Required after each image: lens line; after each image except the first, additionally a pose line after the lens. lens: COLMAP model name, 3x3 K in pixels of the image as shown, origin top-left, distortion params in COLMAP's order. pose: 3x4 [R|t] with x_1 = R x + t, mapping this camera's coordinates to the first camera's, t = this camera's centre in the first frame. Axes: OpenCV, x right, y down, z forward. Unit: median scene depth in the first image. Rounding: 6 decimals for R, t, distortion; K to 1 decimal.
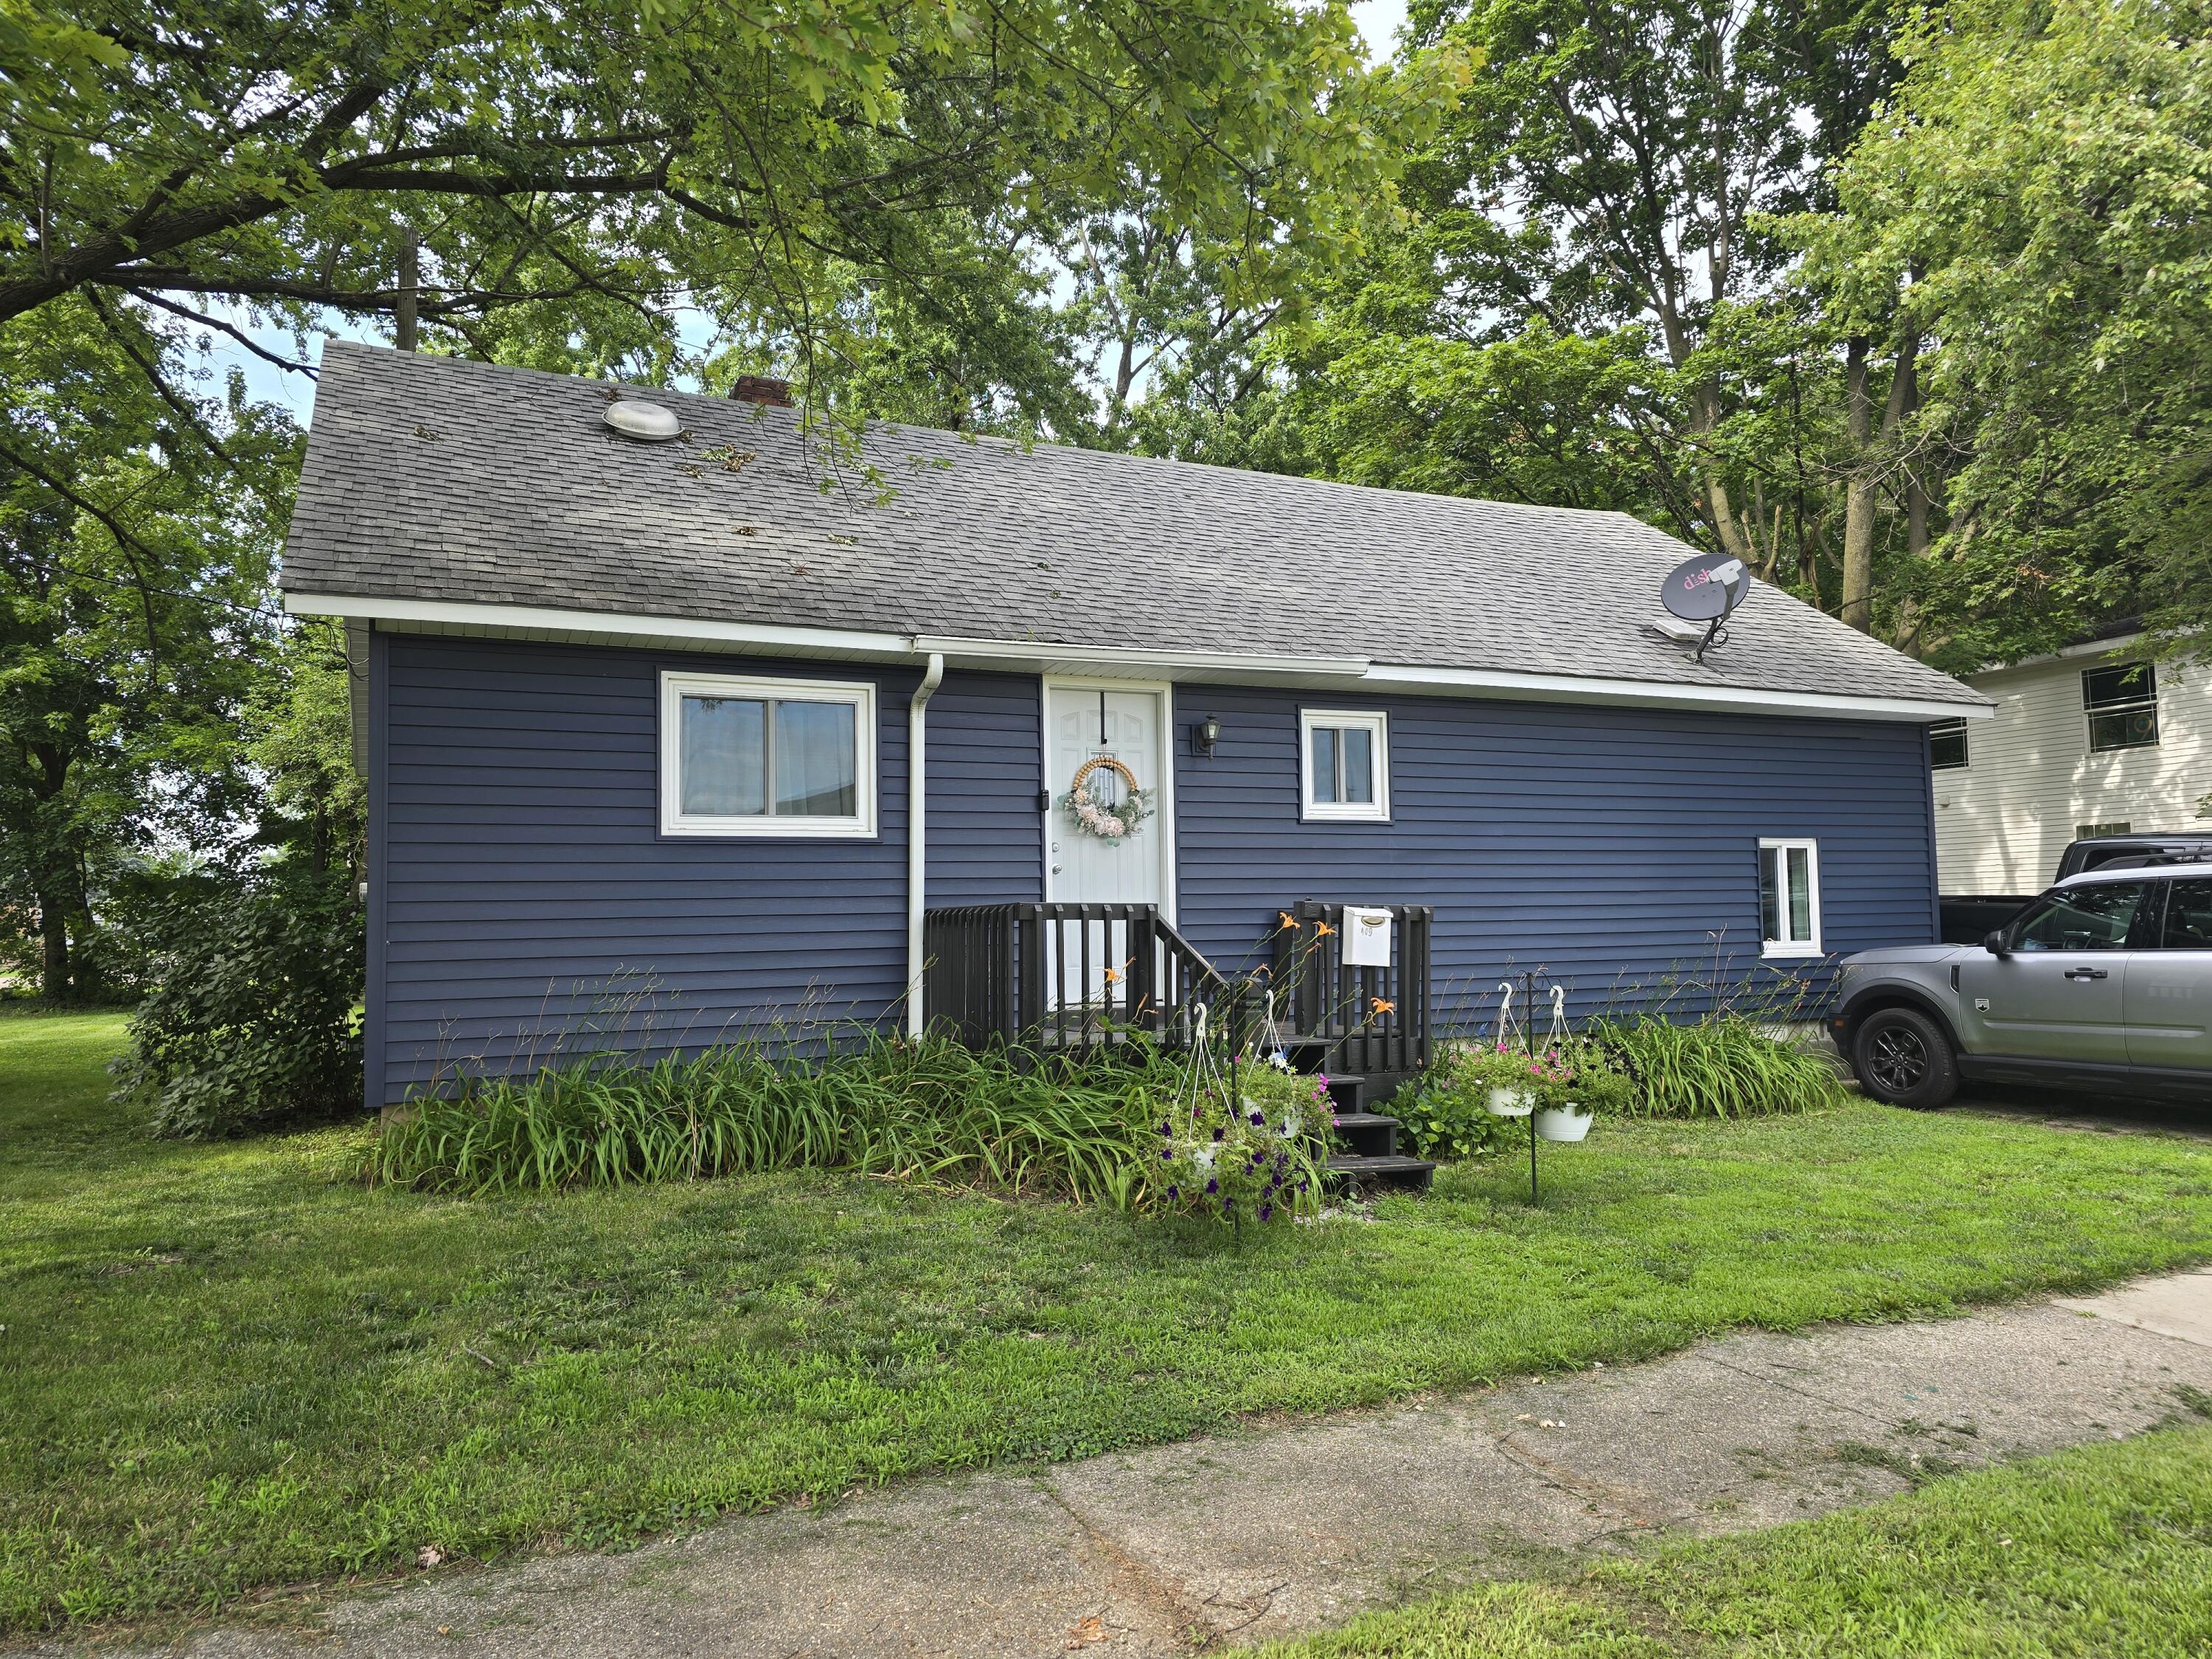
lens RADIAL K [[1458.5, 0, 1105.1], [0, 1458.5, 866.8], [0, 0, 1]] dist [0.064512, -0.052126]
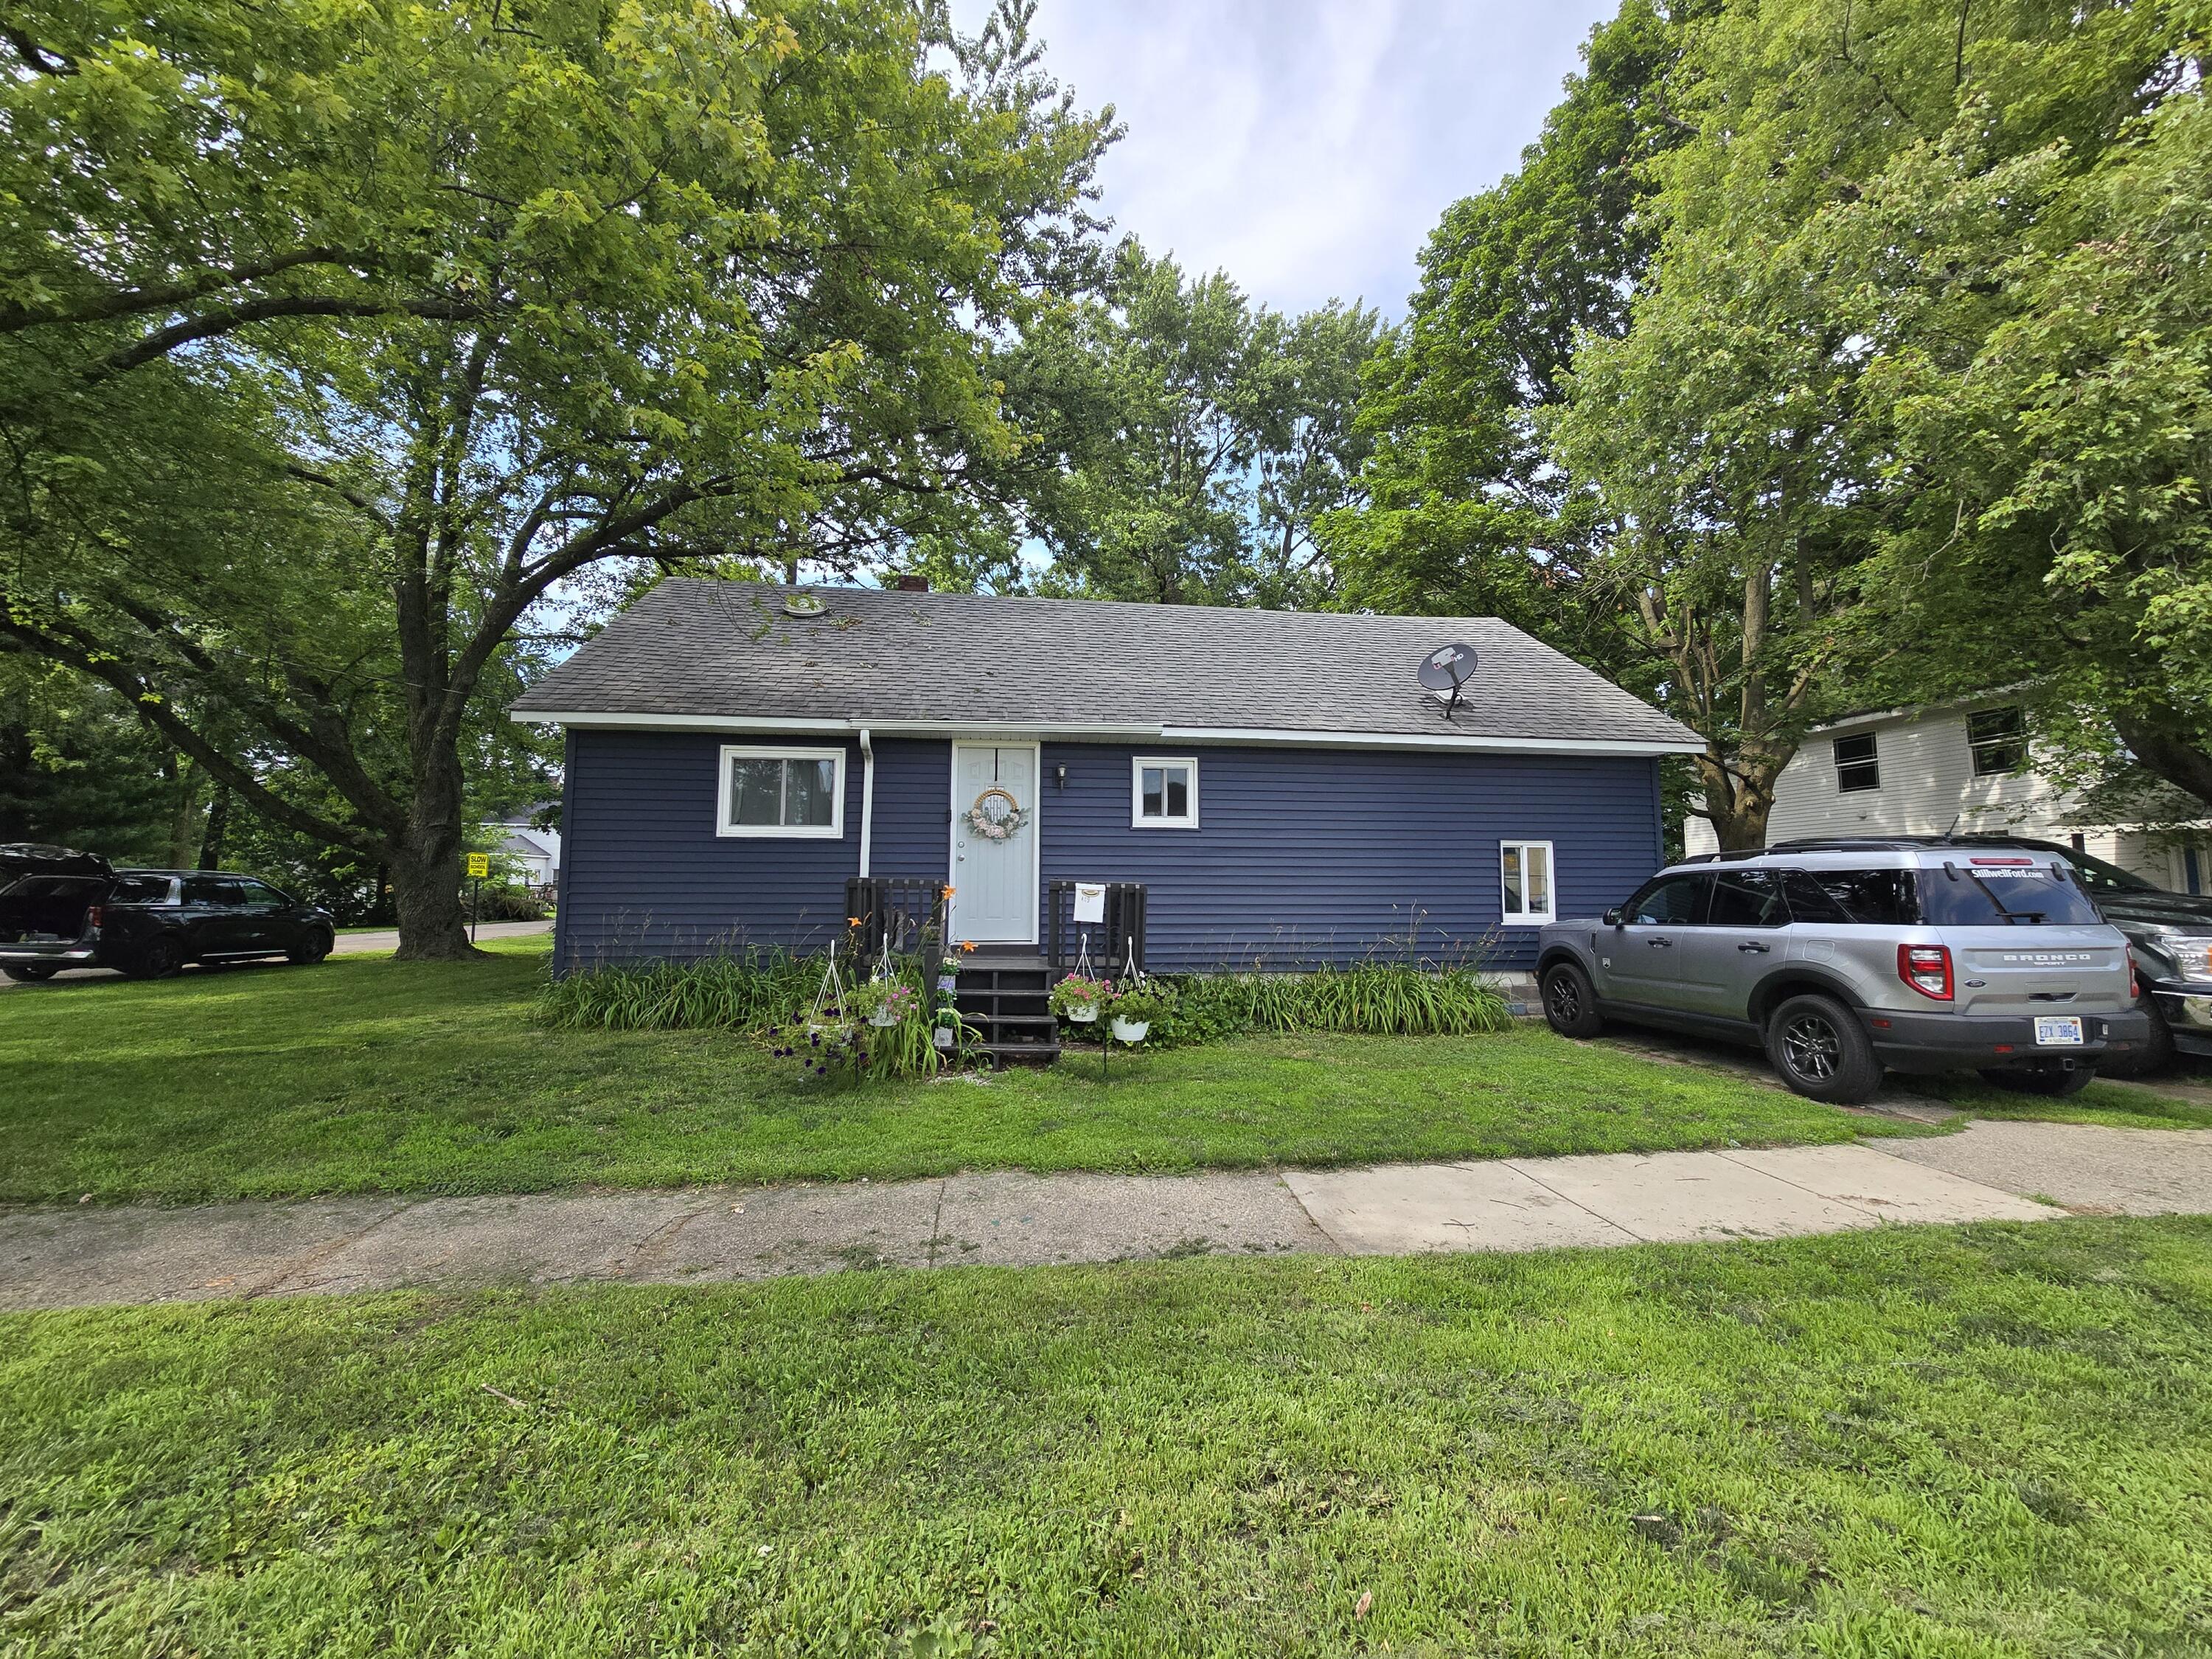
lens RADIAL K [[892.6, 0, 1106.0], [0, 892.6, 829.5], [0, 0, 1]] dist [0.005966, -0.008989]
pose [[0.957519, -0.001143, -0.288369, 0.420254], [-0.008059, 0.999496, -0.030720, -0.000462], [0.288259, 0.031739, 0.957026, 0.085107]]
